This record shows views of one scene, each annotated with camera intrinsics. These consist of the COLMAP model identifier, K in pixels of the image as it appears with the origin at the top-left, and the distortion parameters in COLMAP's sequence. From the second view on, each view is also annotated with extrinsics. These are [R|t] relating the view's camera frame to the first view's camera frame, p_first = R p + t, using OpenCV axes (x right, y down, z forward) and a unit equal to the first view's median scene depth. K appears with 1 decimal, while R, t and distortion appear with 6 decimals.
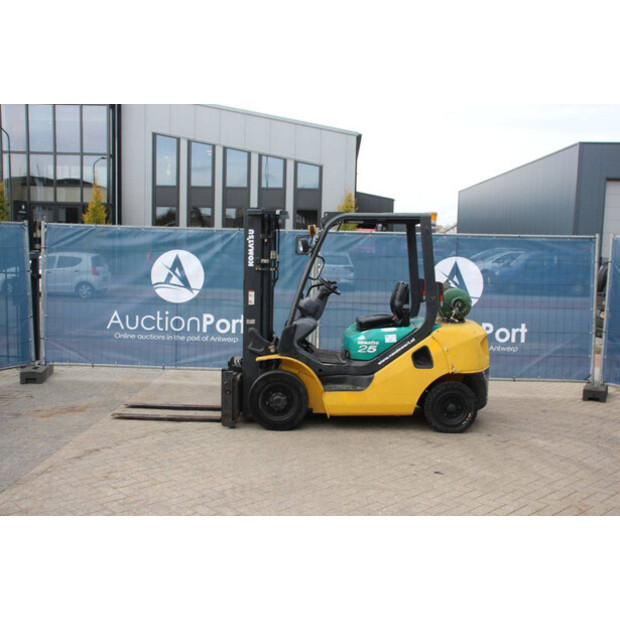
lens RADIAL K [[644.8, 0, 316.8], [0, 644.8, 310.6], [0, 0, 1]] dist [-0.022582, 0.000000]
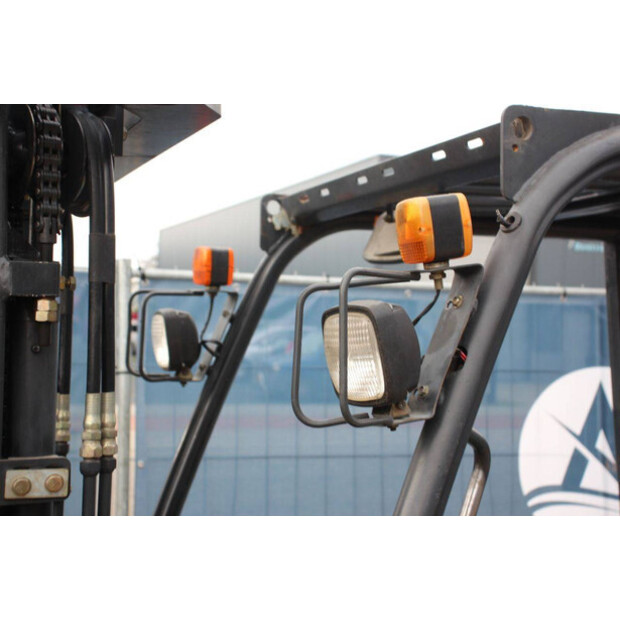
lens RADIAL K [[1006.8, 0, 310.7], [0, 1006.8, 308.9], [0, 0, 1]] dist [-0.047850, 0.000000]
pose [[0.929469, 0.009847, 0.368770, -0.101987], [0.029390, 0.994490, -0.100630, -0.087892], [-0.367729, 0.104370, 0.924058, 0.799468]]
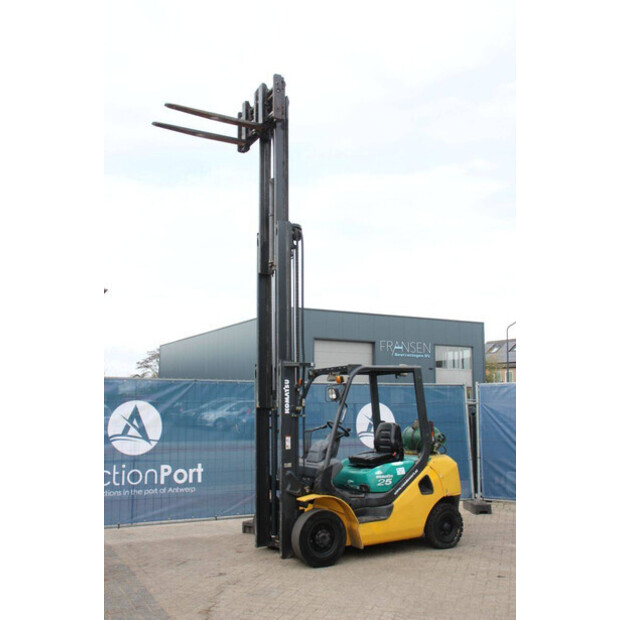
lens RADIAL K [[606.6, 0, 308.7], [0, 606.6, 315.5], [0, 0, 1]] dist [-0.031610, 0.000000]
pose [[0.885131, 0.046438, 0.463019, -0.552849], [0.061862, 0.974434, -0.215988, -0.005774], [-0.461211, 0.219821, 0.859630, 0.059008]]
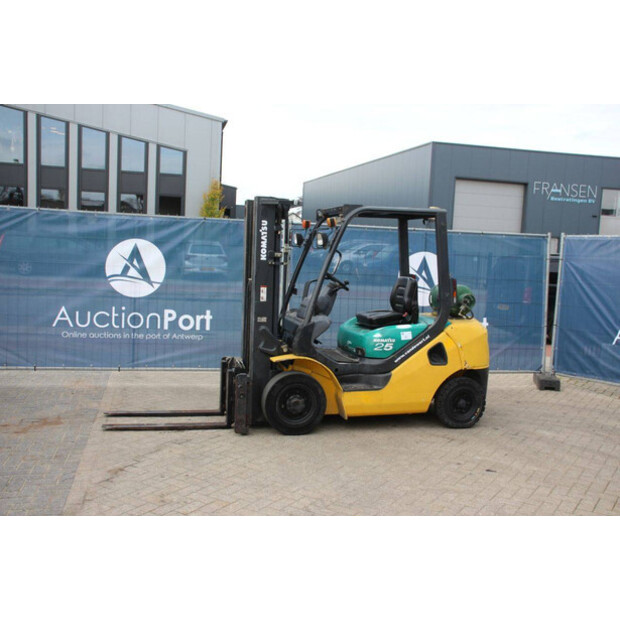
lens RADIAL K [[644.8, 0, 313.3], [0, 644.8, 310.1], [0, 0, 1]] dist [-0.022582, 0.000000]
pose [[0.969754, -0.004396, 0.244044, -0.258272], [0.000396, 0.999865, 0.016438, -0.011786], [-0.244083, -0.015844, 0.969625, 0.080338]]
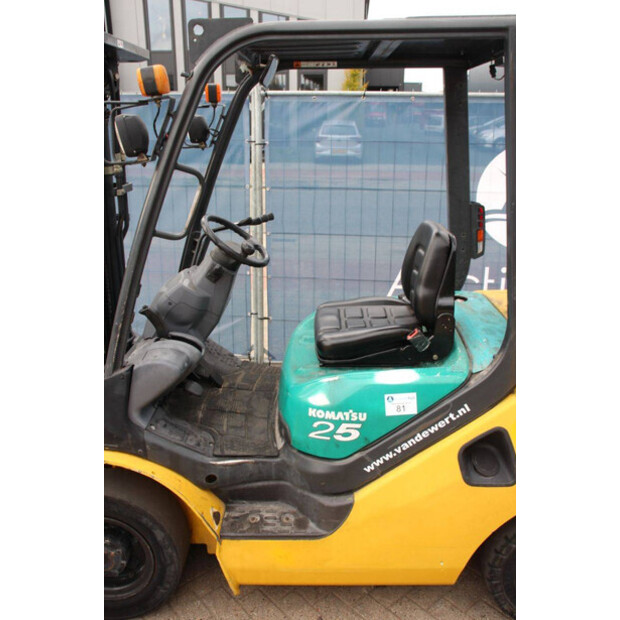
lens RADIAL K [[581.8, 0, 307.3], [0, 581.8, 308.3], [0, 0, 1]] dist [-0.058911, 0.000000]
pose [[0.999015, -0.005201, -0.044057, 0.076334], [0.014958, 0.974440, 0.224150, -0.078113], [0.041765, -0.224589, 0.973558, 0.689075]]
